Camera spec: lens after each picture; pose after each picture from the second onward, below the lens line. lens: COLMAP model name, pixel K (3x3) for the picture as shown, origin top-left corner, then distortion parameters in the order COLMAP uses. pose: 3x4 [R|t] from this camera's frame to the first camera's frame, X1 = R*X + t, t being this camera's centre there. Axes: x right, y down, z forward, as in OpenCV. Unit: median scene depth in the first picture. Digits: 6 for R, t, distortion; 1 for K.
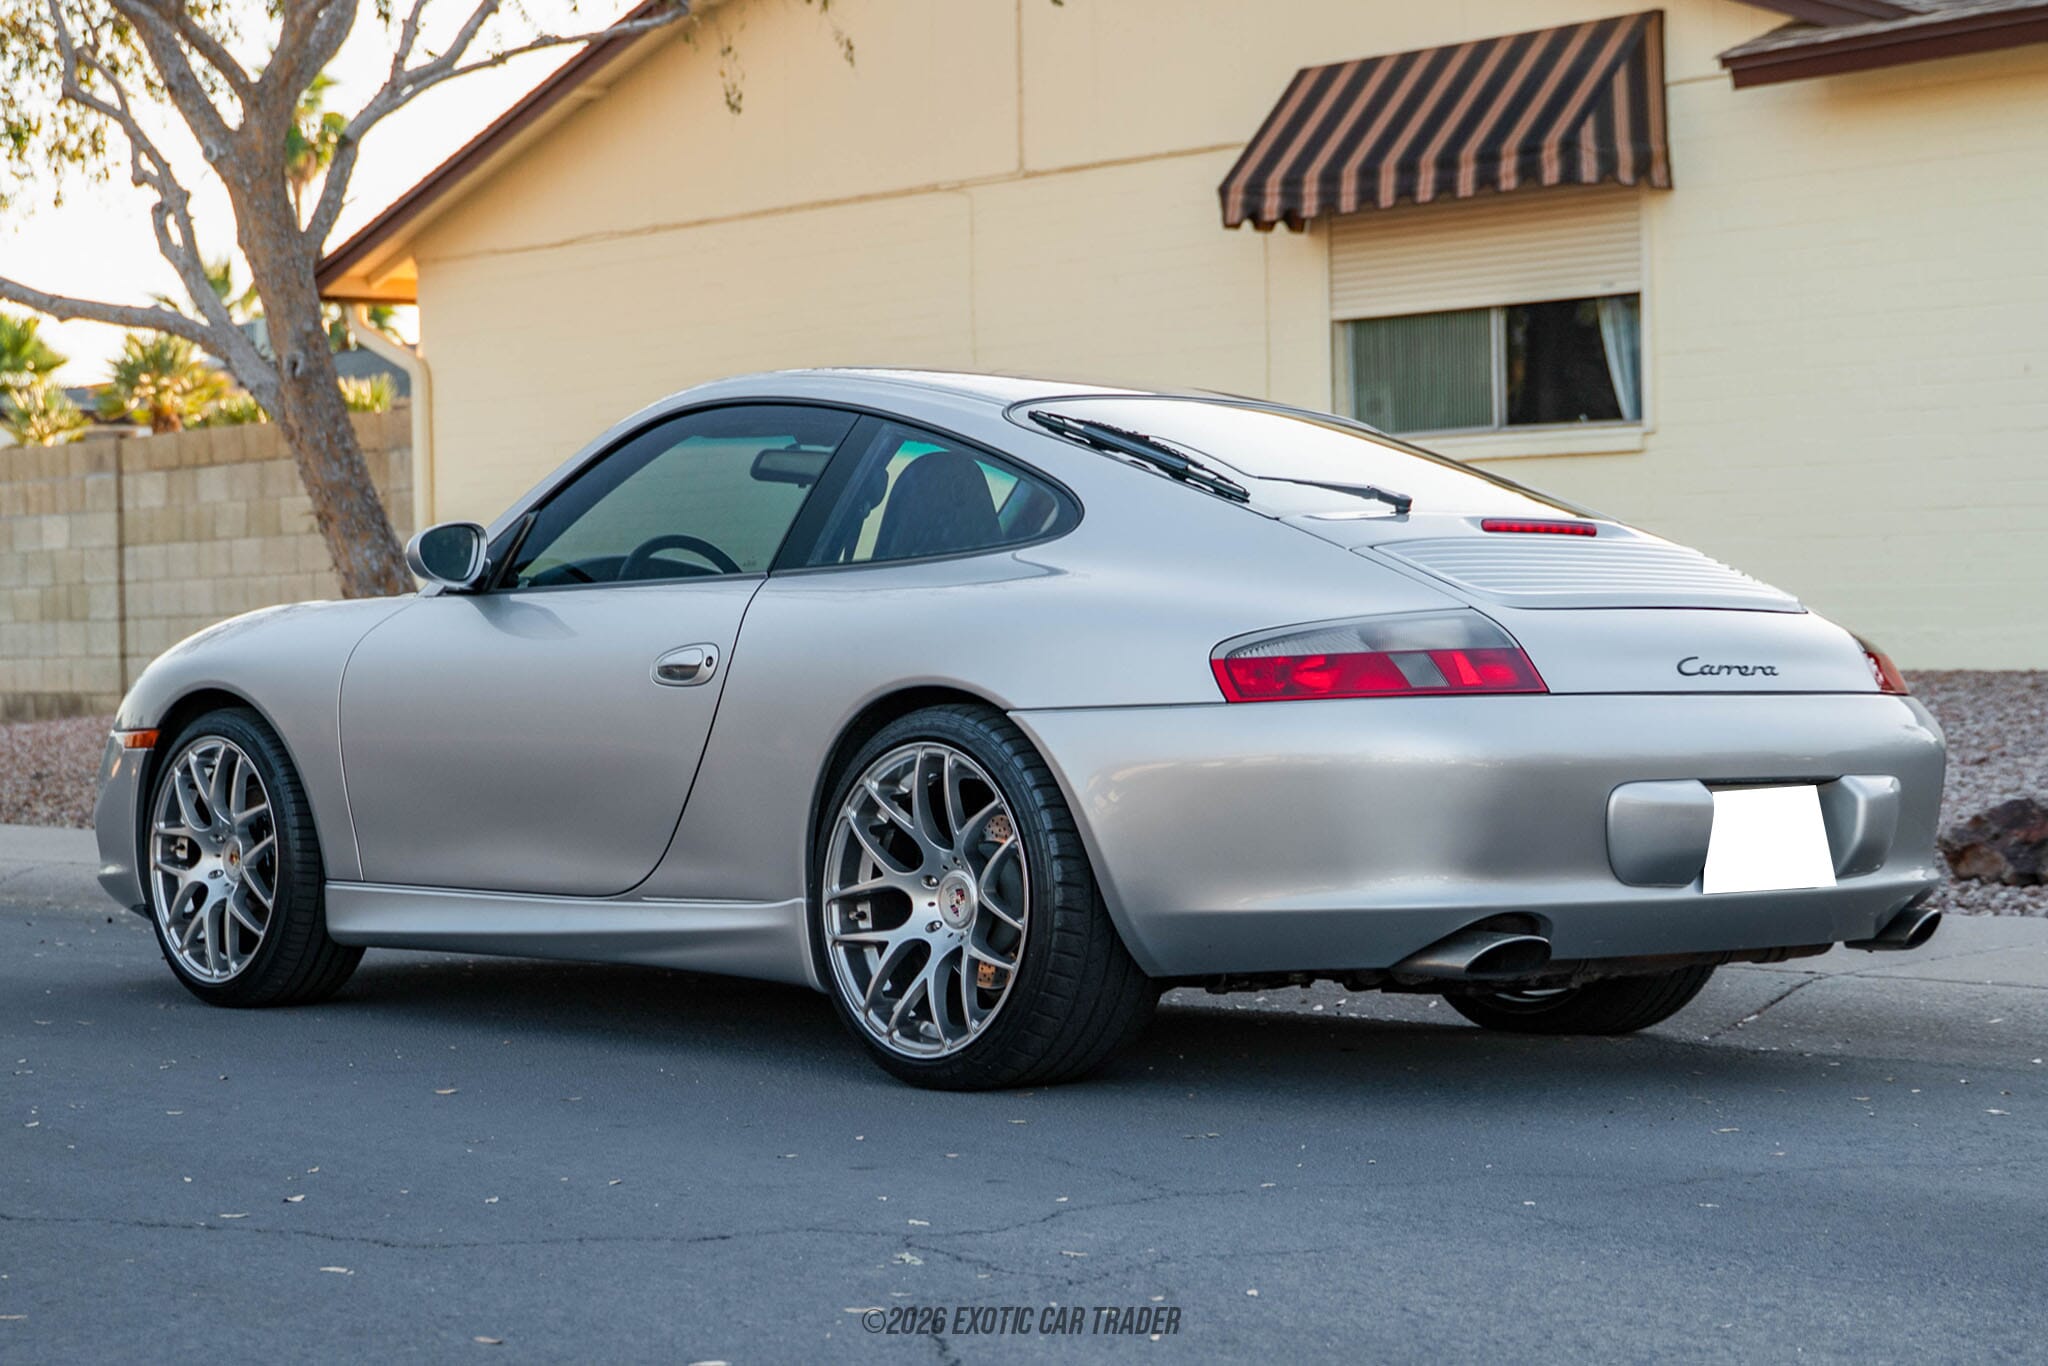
lens RADIAL K [[3463.2, 0, 1024.0], [0, 3463.2, 683.0], [0, 0, 1]] dist [0.182760, 0.012704]
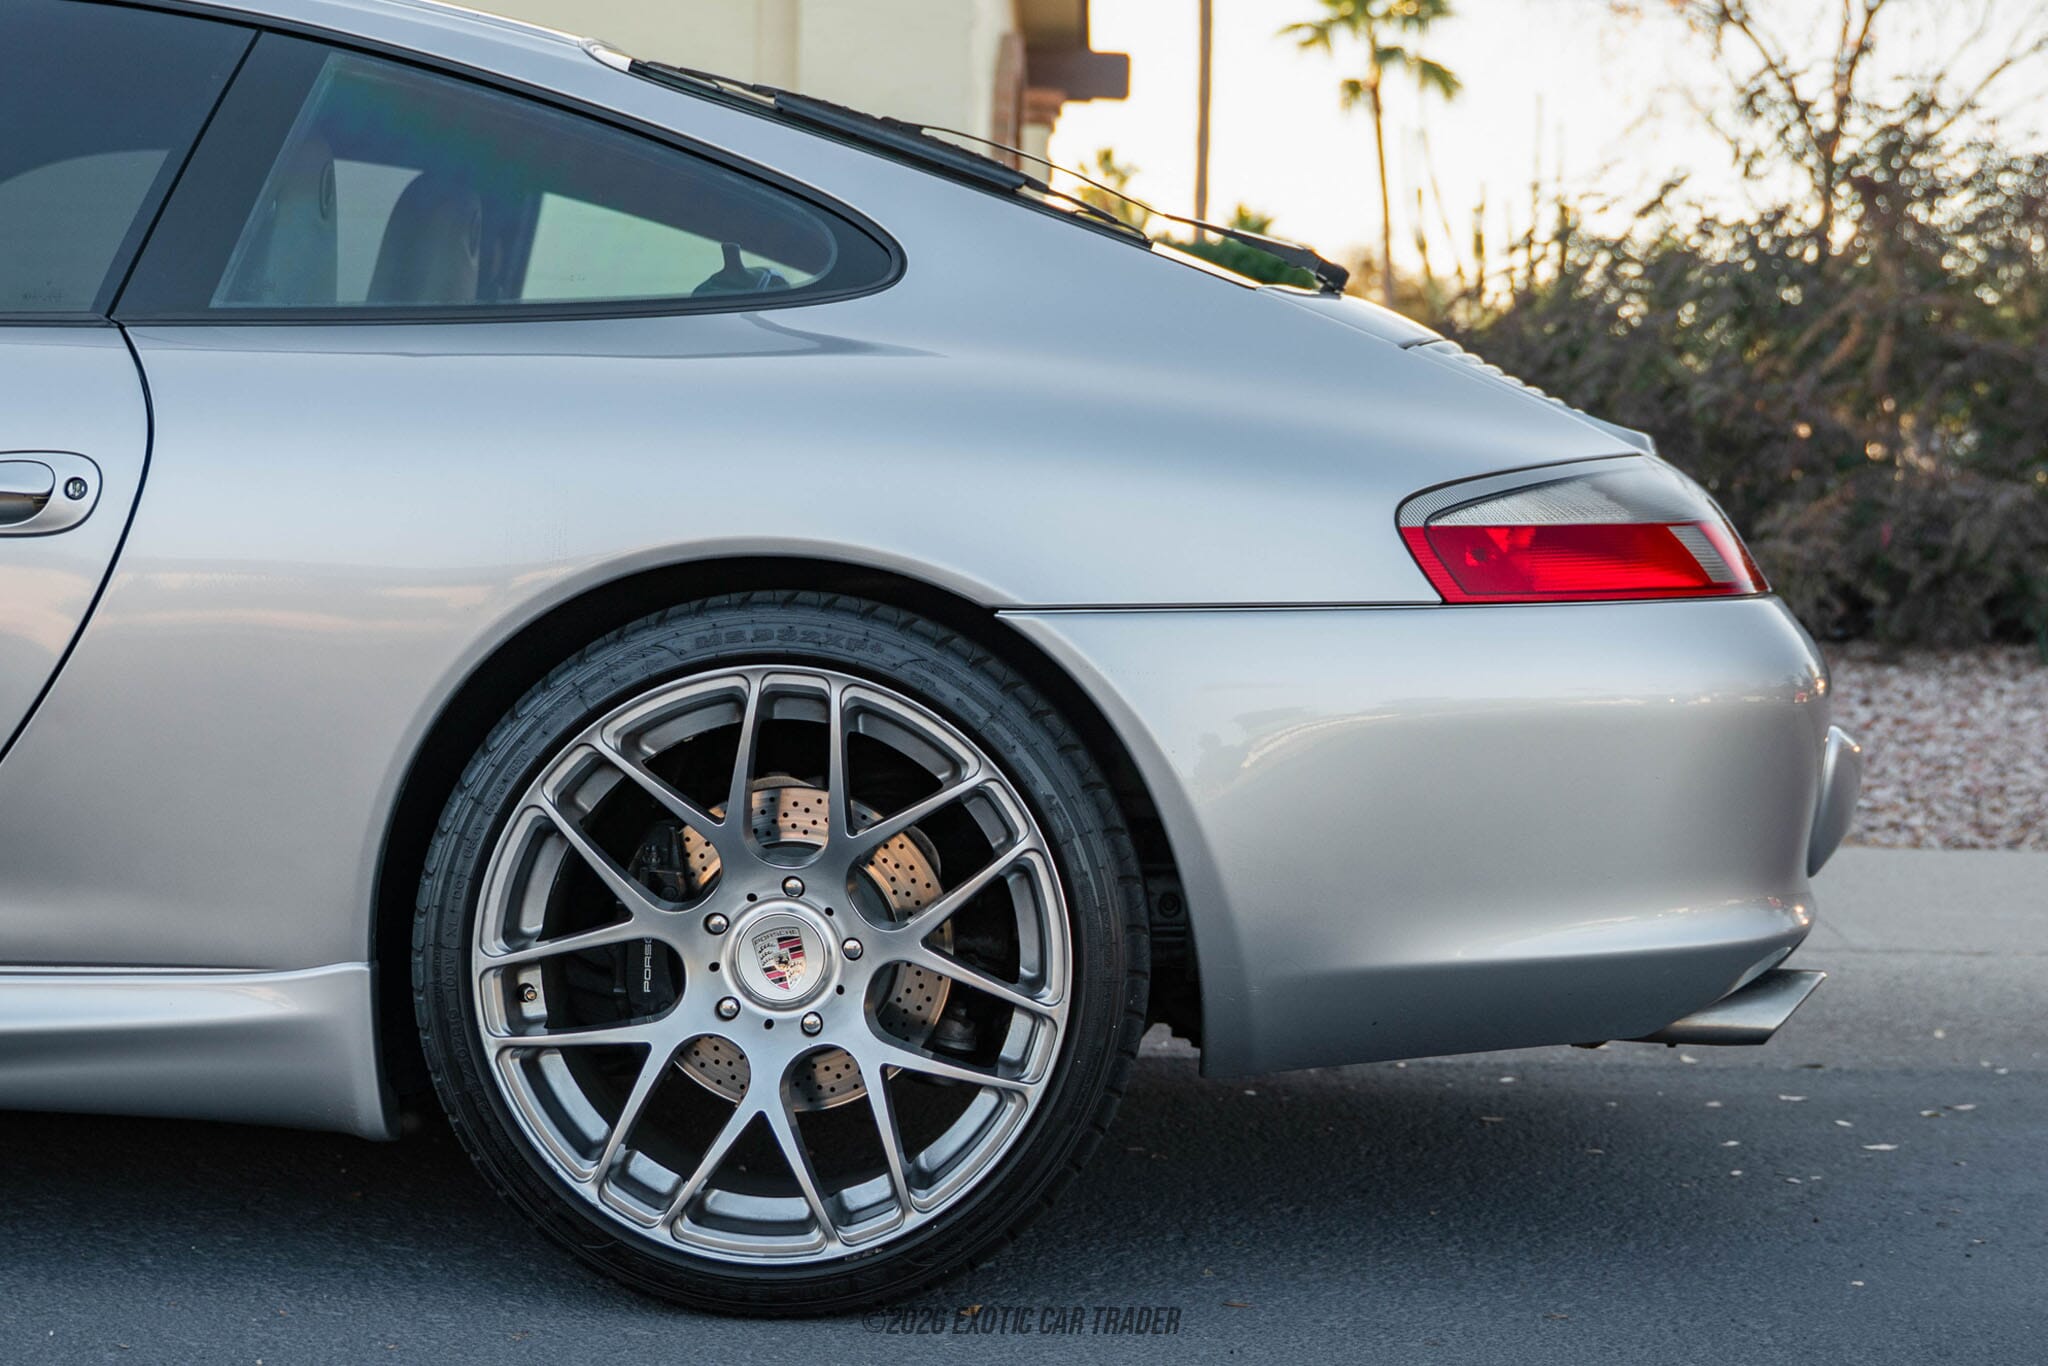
lens RADIAL K [[3208.3, 0, 1024.0], [0, 3208.3, 683.0], [0, 0, 1]] dist [-0.058568, -0.059065]
pose [[0.722610, -0.009888, 0.691185, -0.267613], [-0.028652, 0.998610, 0.044240, -0.002029], [-0.690662, -0.051772, 0.721322, 0.500801]]
